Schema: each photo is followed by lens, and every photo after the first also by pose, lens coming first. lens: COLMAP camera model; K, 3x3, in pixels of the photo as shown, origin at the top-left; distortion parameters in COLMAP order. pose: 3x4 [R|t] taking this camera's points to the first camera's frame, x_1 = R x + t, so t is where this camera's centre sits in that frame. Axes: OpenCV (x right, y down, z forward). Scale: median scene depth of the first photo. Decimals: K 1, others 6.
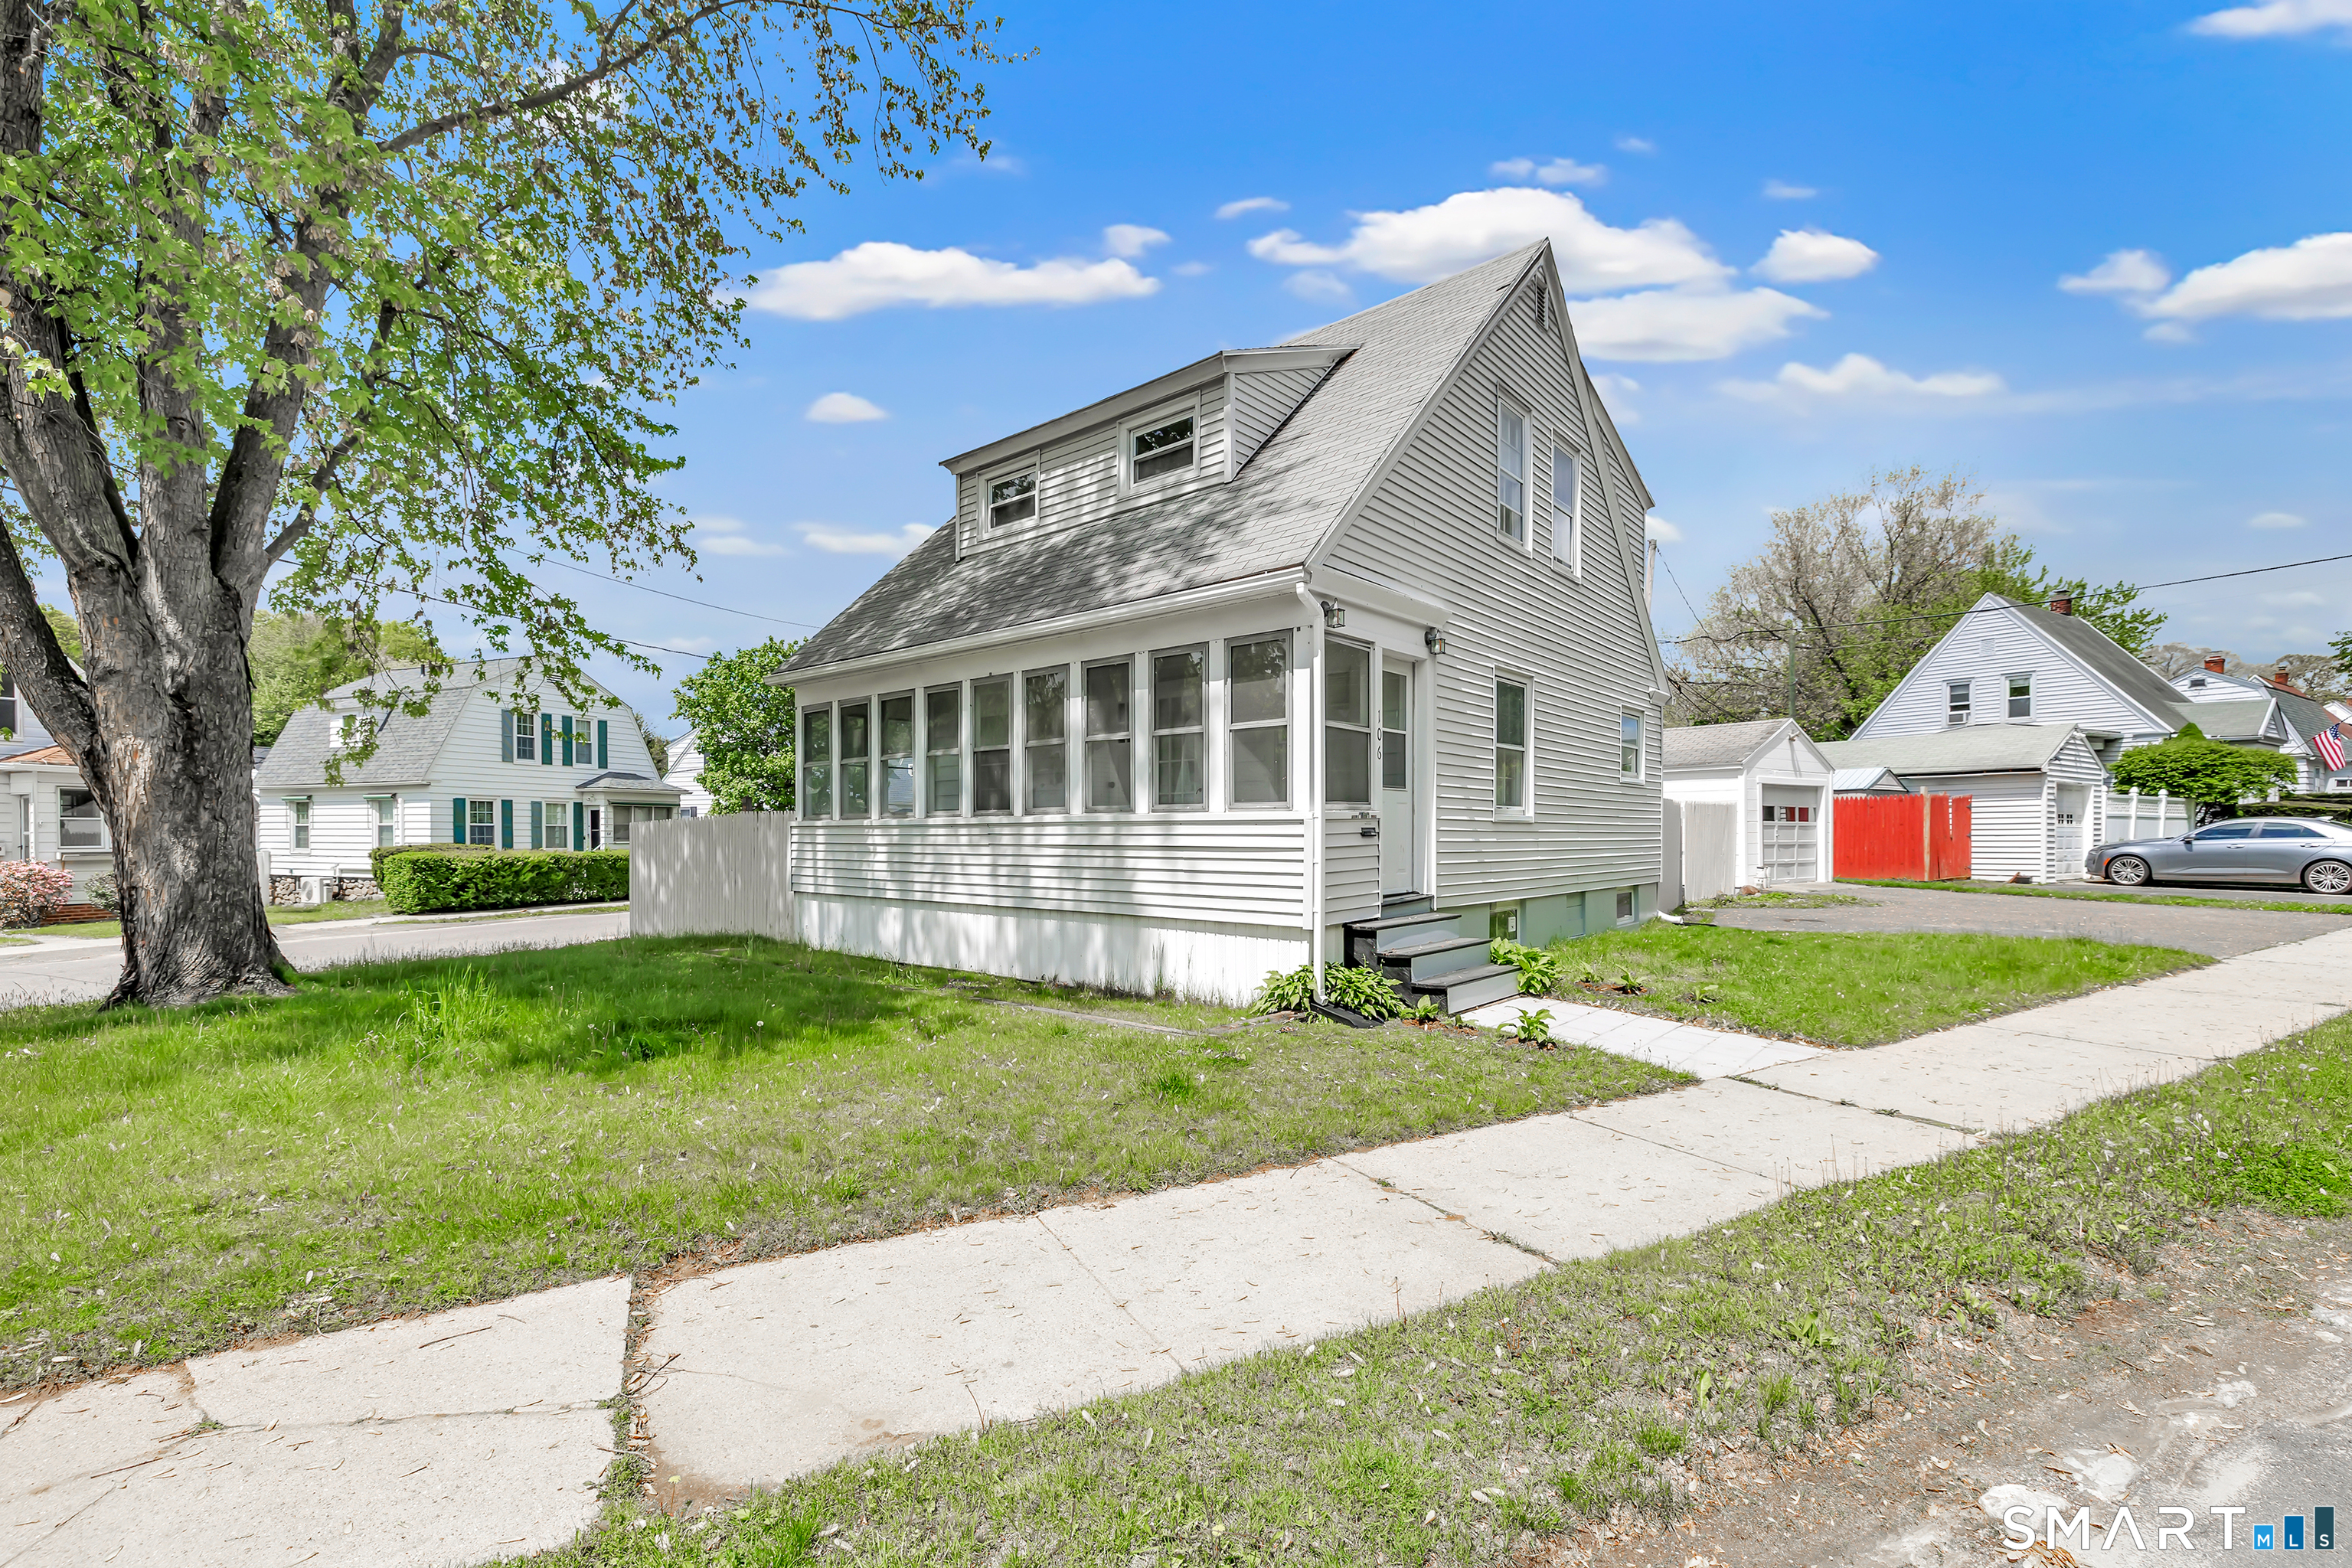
lens RADIAL K [[1001.0, 0, 1179.6], [0, 1001.0, 823.1], [0, 0, 1]] dist [0.000530, 0.000105]
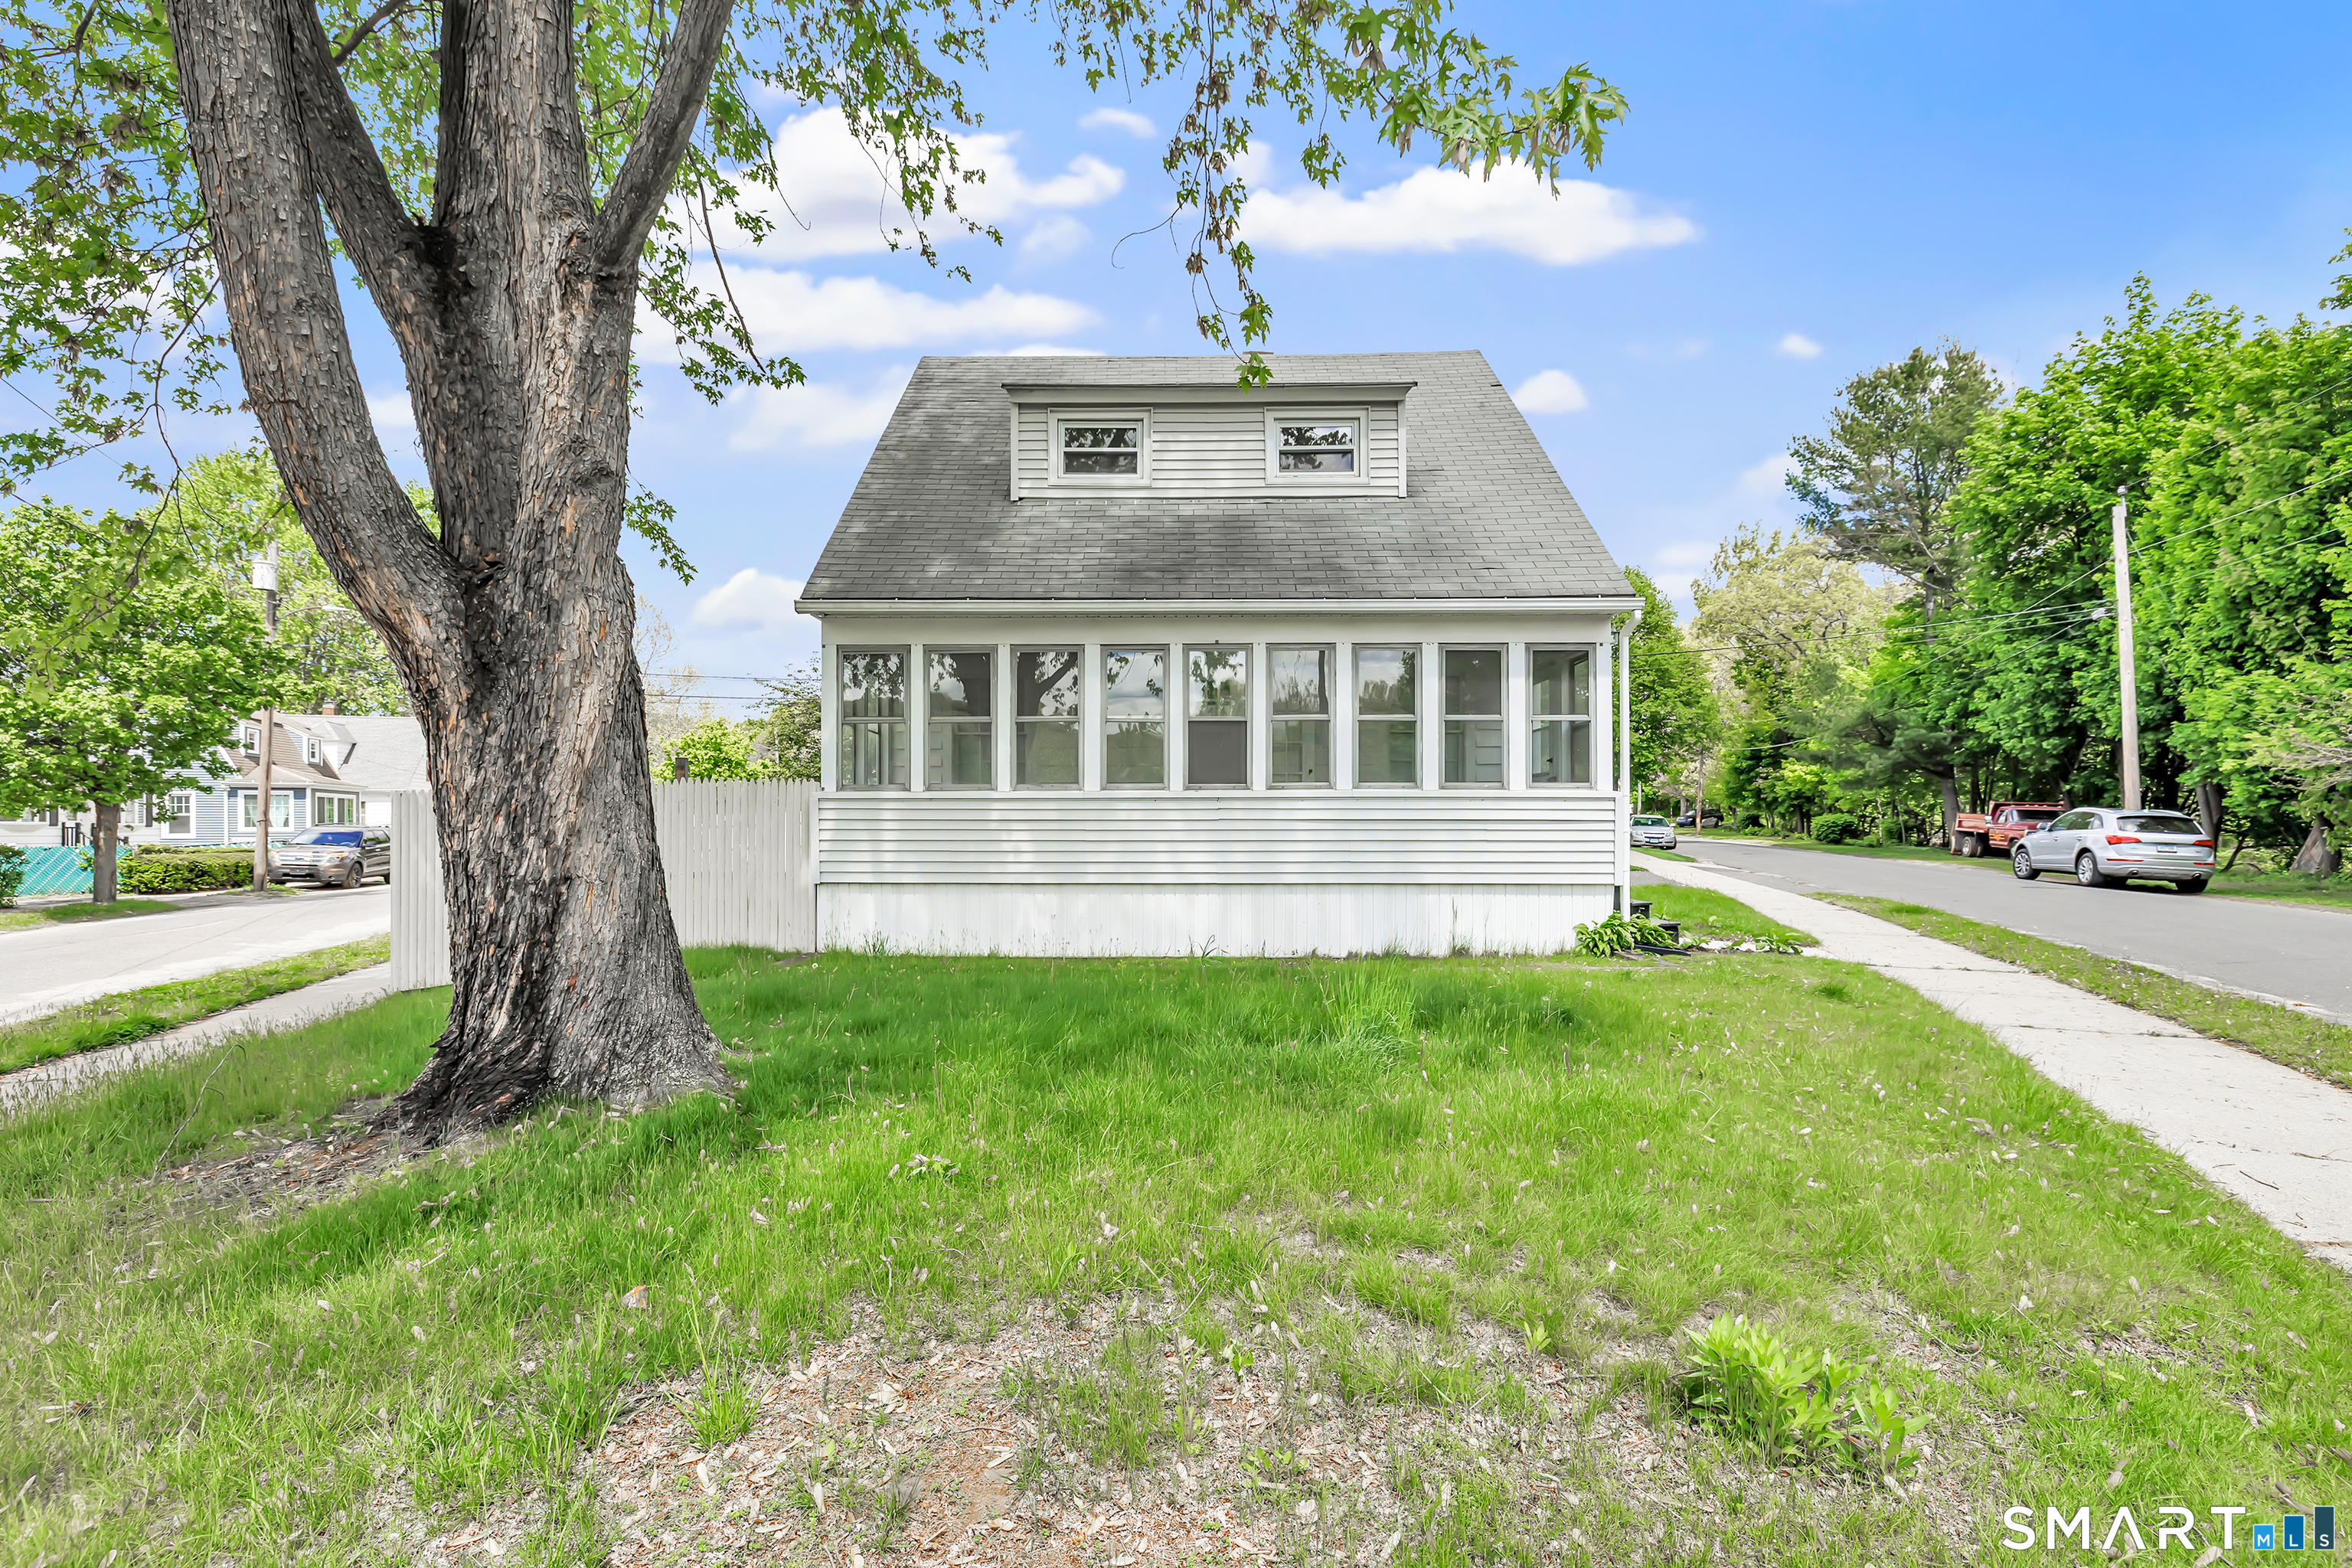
lens RADIAL K [[1001.0, 0, 1179.6], [0, 1001.0, 823.1], [0, 0, 1]] dist [0.000530, 0.000105]
pose [[0.773711, -0.003087, 0.633531, -0.874363], [-0.002114, 0.999970, 0.007455, 0.016609], [-0.633535, -0.007107, 0.773681, 0.301769]]
